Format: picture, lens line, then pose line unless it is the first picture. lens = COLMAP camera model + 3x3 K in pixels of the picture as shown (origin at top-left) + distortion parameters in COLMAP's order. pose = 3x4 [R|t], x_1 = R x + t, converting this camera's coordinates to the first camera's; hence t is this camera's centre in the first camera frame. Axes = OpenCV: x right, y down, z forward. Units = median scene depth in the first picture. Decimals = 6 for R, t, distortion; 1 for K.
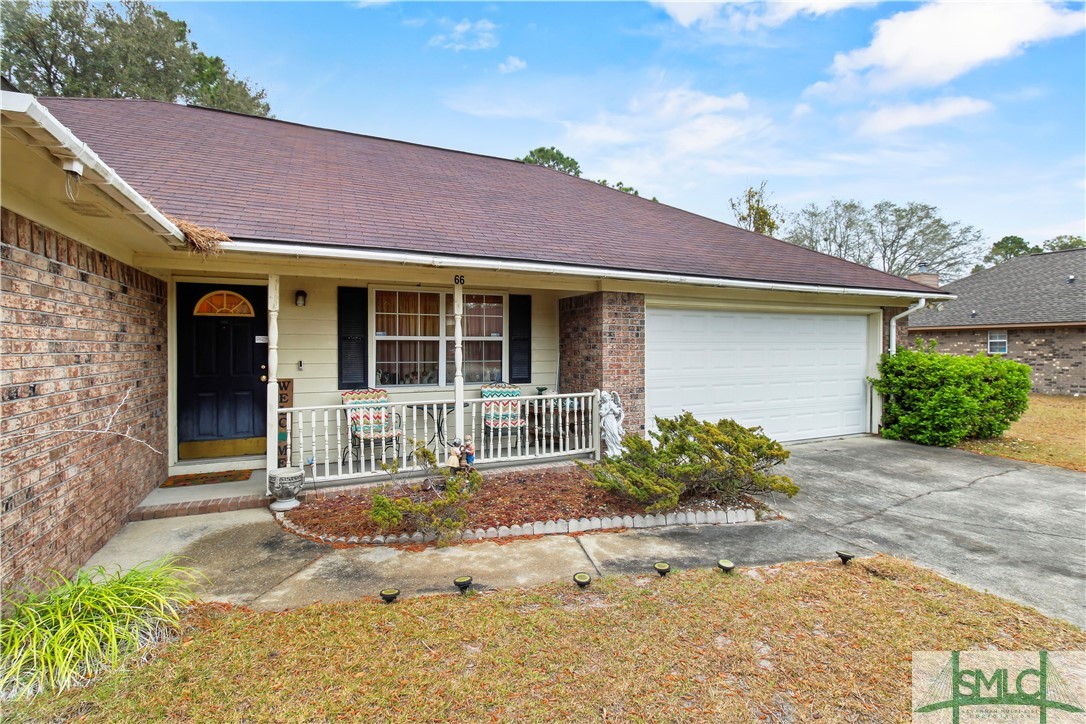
lens RADIAL K [[506.7, 0, 543.0], [0, 506.7, 362.0], [0, 0, 1]] dist [-0.000742, -0.000522]
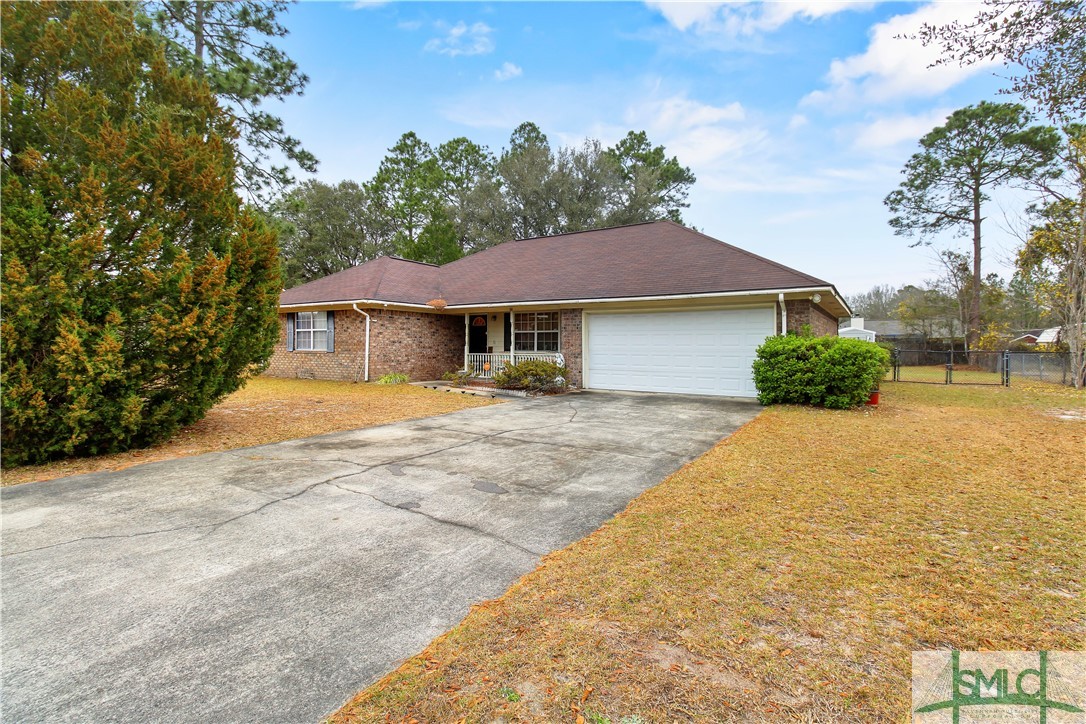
lens RADIAL K [[501.5, 0, 546.6], [0, 501.5, 350.3], [0, 0, 1]] dist [0.003122, -0.000194]
pose [[0.538890, 0.012058, -0.842290, 1.834697], [-0.030059, 0.999536, -0.004922, 0.052158], [0.841840, 0.027970, 0.539003, -0.227072]]
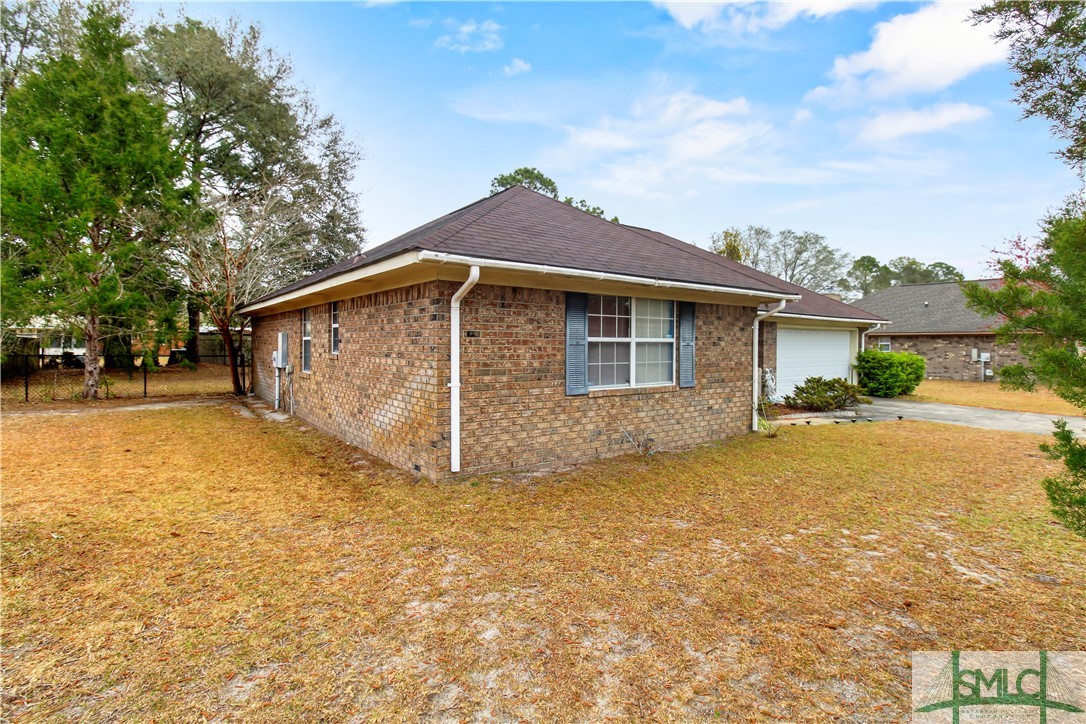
lens RADIAL K [[521.3, 0, 543.0], [0, 521.3, 362.0], [0, 0, 1]] dist [0.003083, 0.000218]
pose [[0.978860, 0.001058, 0.204528, -1.154141], [-0.002503, 0.999974, 0.006807, 0.015857], [-0.204516, -0.007175, 0.978837, -0.881144]]
